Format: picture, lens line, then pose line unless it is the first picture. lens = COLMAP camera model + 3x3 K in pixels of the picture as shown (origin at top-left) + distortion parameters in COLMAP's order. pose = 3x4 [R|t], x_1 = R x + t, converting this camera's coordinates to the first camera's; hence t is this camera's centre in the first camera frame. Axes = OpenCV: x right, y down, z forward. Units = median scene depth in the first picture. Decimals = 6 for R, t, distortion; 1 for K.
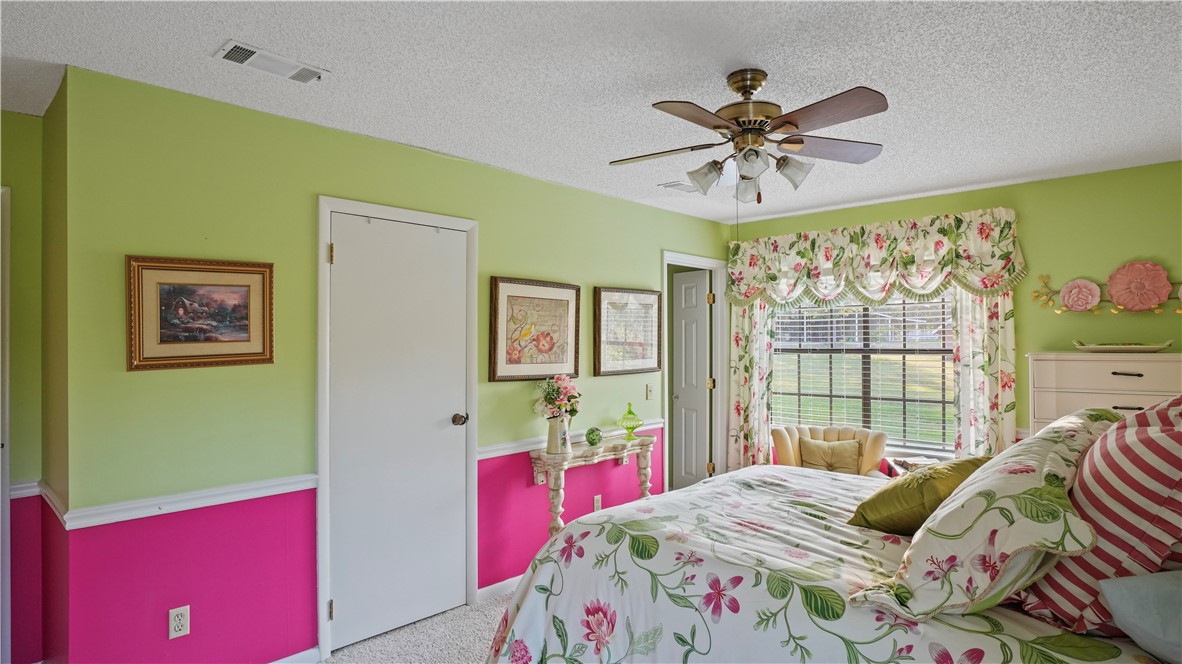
lens RADIAL K [[633.9, 0, 594.9], [0, 633.9, 335.4], [0, 0, 1]] dist [-0.032045, 0.006052]
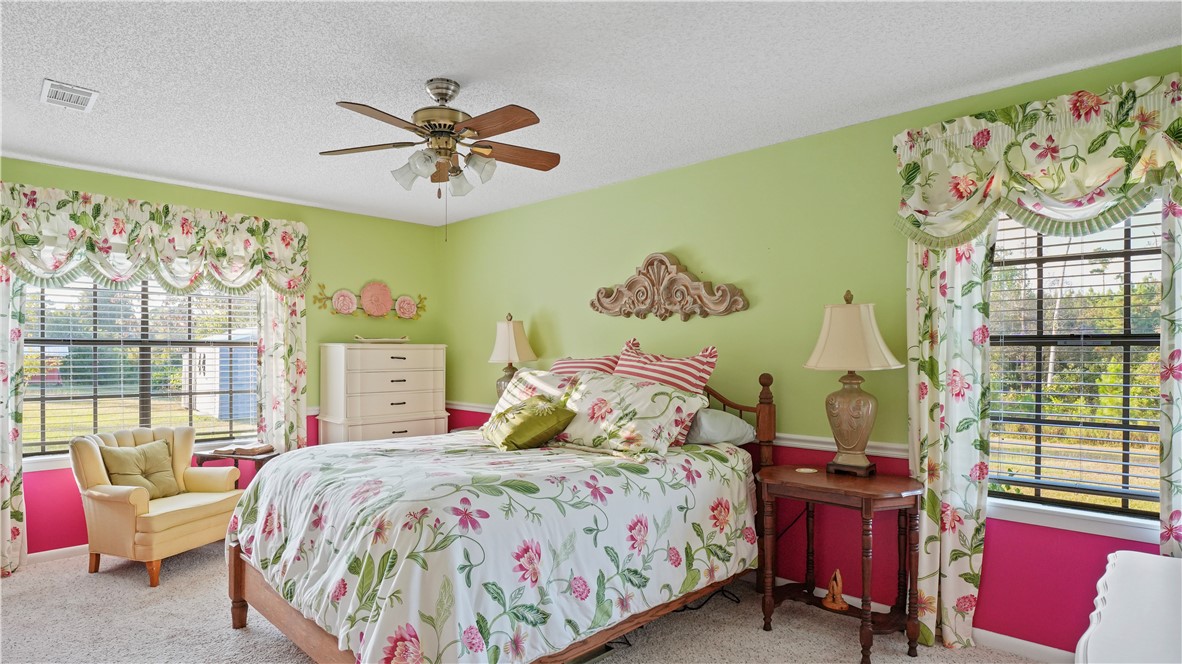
lens RADIAL K [[633.9, 0, 590.9], [0, 633.9, 338.6], [0, 0, 1]] dist [-0.032045, 0.006052]
pose [[0.023966, 0.019150, 0.999529, -0.492140], [-0.021369, 0.999598, -0.018639, 0.024732], [-0.999484, -0.020912, 0.024365, 0.384633]]
